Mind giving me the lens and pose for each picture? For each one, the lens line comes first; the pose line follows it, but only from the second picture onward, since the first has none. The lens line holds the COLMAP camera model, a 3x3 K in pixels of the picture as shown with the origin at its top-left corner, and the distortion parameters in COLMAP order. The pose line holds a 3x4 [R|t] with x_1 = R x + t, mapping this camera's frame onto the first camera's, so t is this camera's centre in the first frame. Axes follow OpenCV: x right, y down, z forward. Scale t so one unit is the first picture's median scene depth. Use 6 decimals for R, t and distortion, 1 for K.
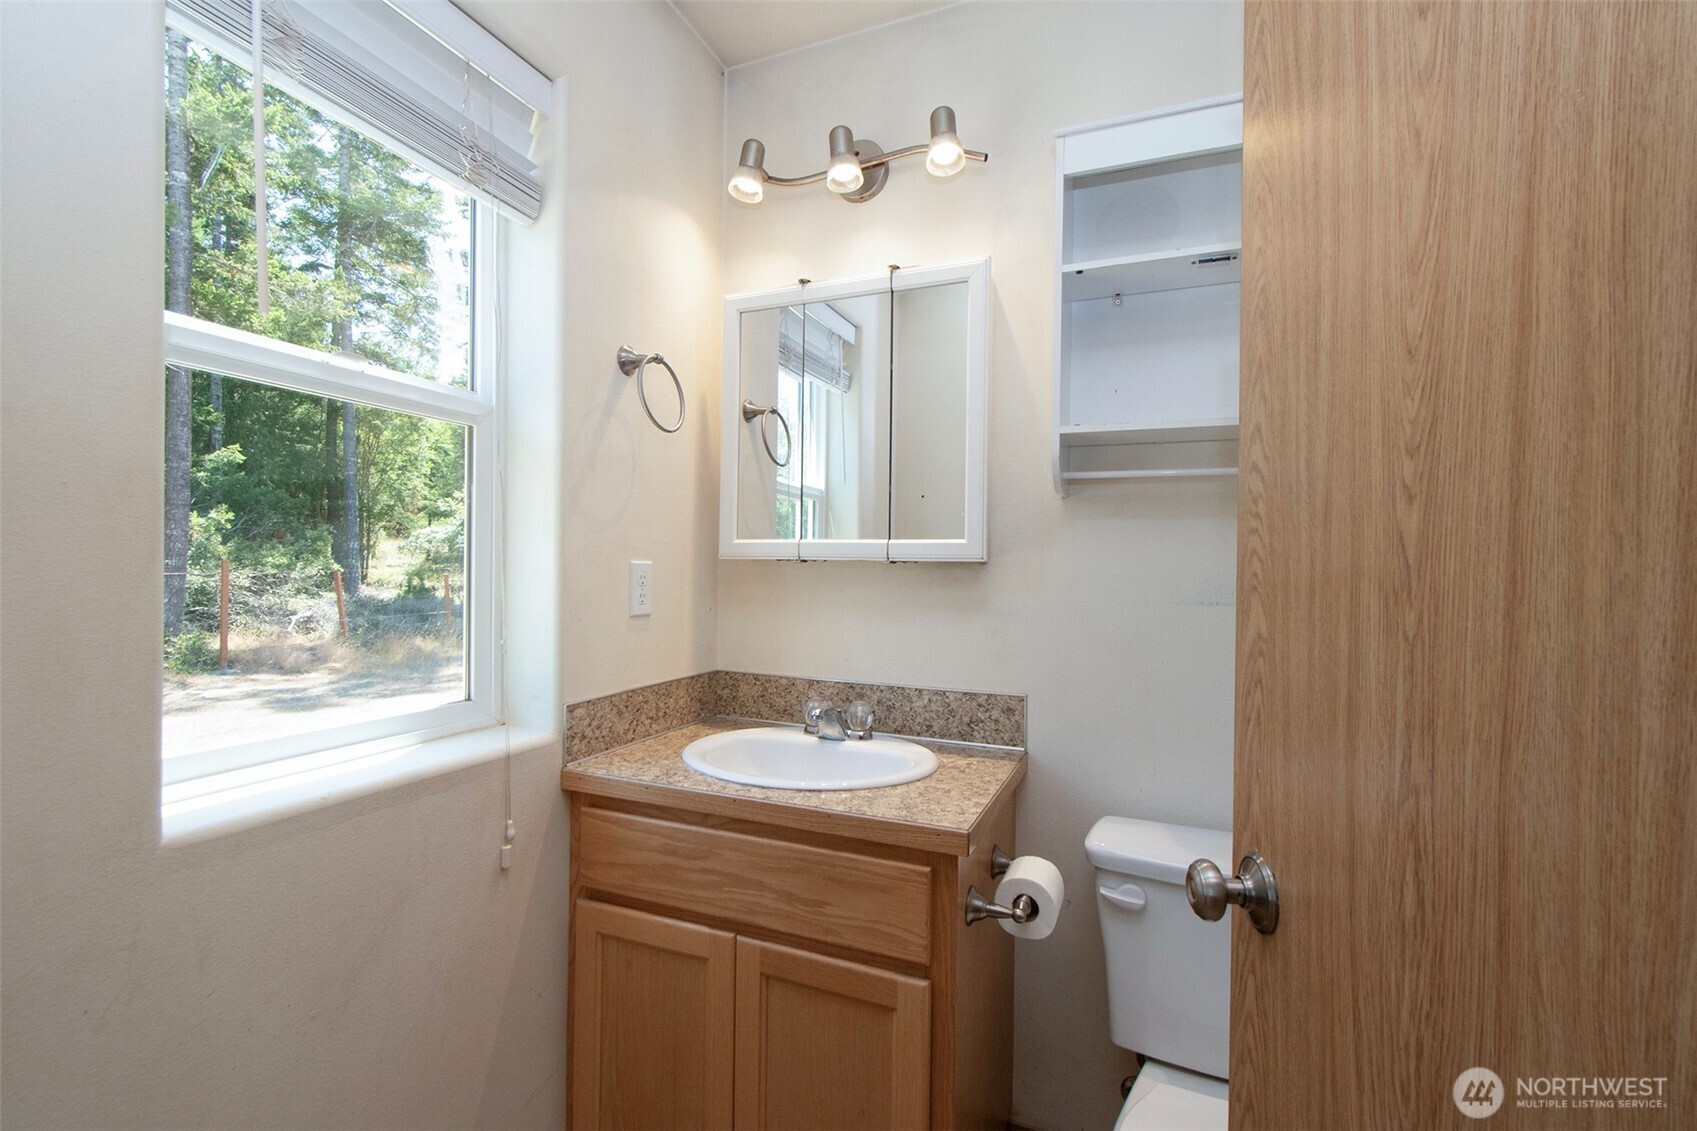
lens RADIAL K [[754.7, 0, 853.2], [0, 754.7, 578.5], [0, 0, 1]] dist [-0.002233, 0.001297]
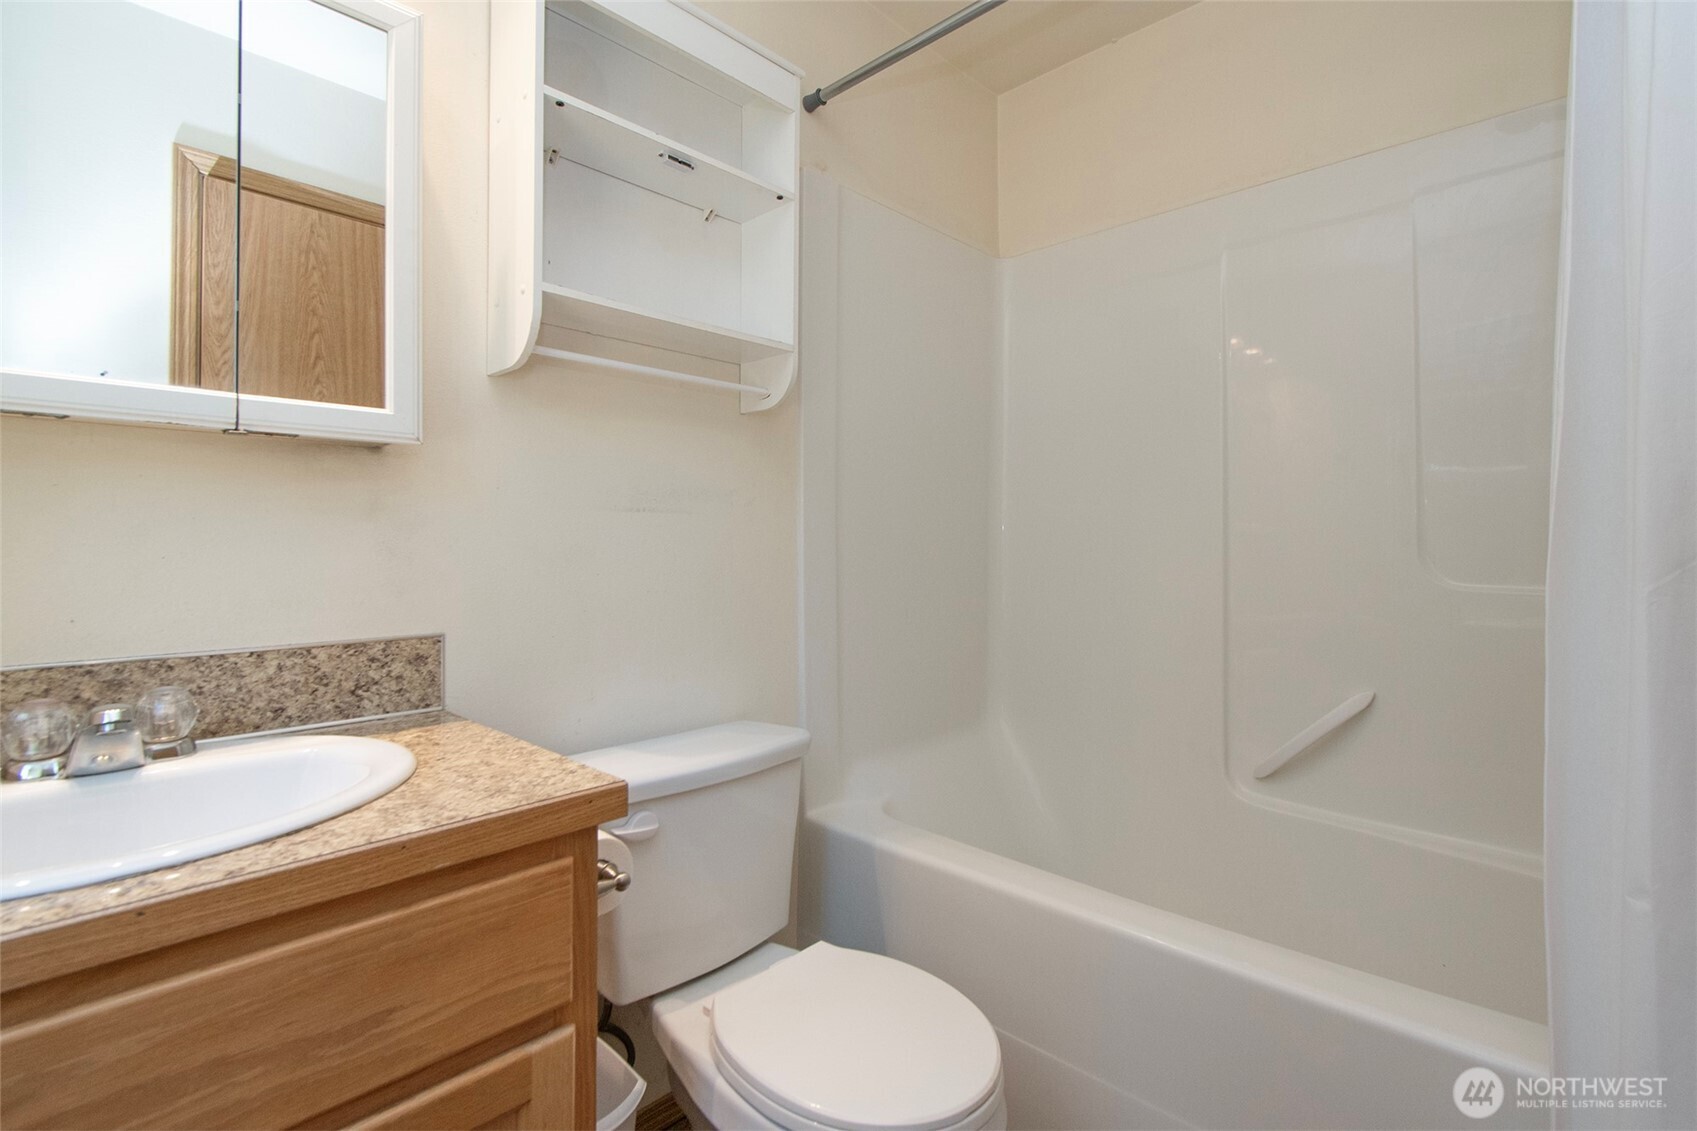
lens RADIAL K [[754.7, 0, 867.3], [0, 754.7, 526.9], [0, 0, 1]] dist [-0.002233, 0.001297]
pose [[0.369852, -0.001298, 0.929090, -0.391787], [0.023211, 0.999700, -0.007843, 0.084391], [-0.928801, 0.024466, 0.369771, 0.436323]]
